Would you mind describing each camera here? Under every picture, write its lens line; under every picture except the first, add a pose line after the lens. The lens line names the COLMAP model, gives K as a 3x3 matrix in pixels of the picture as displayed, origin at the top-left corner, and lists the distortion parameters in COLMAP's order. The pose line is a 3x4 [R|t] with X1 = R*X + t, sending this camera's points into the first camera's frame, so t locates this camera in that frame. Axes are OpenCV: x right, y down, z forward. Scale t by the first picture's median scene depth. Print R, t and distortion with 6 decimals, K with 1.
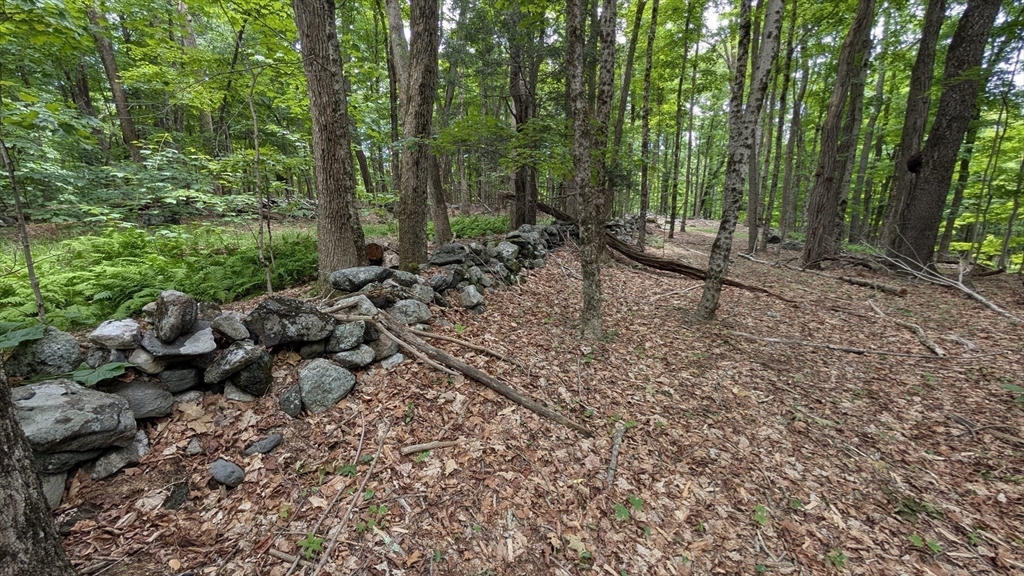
lens RADIAL K [[374.6, 0, 512.8], [0, 374.6, 286.4], [0, 0, 1]] dist [0.002241, 0.000129]
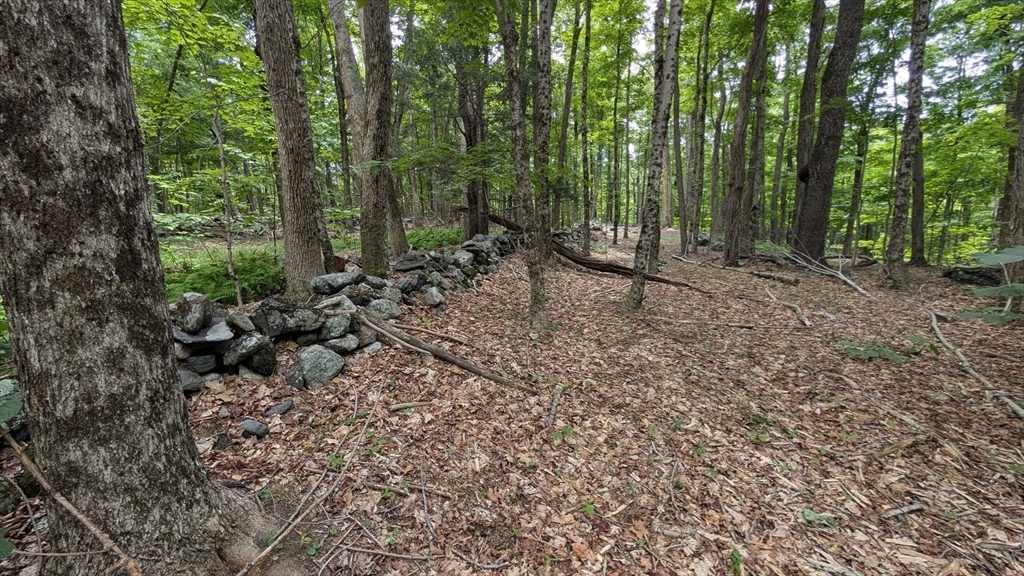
lens RADIAL K [[374.6, 0, 510.5], [0, 374.6, 287.8], [0, 0, 1]] dist [0.002241, 0.000129]
pose [[0.992851, -0.044297, 0.110839, -0.004346], [0.047146, 0.998618, -0.023211, 0.041803], [-0.109657, 0.028271, 0.993567, -0.190594]]
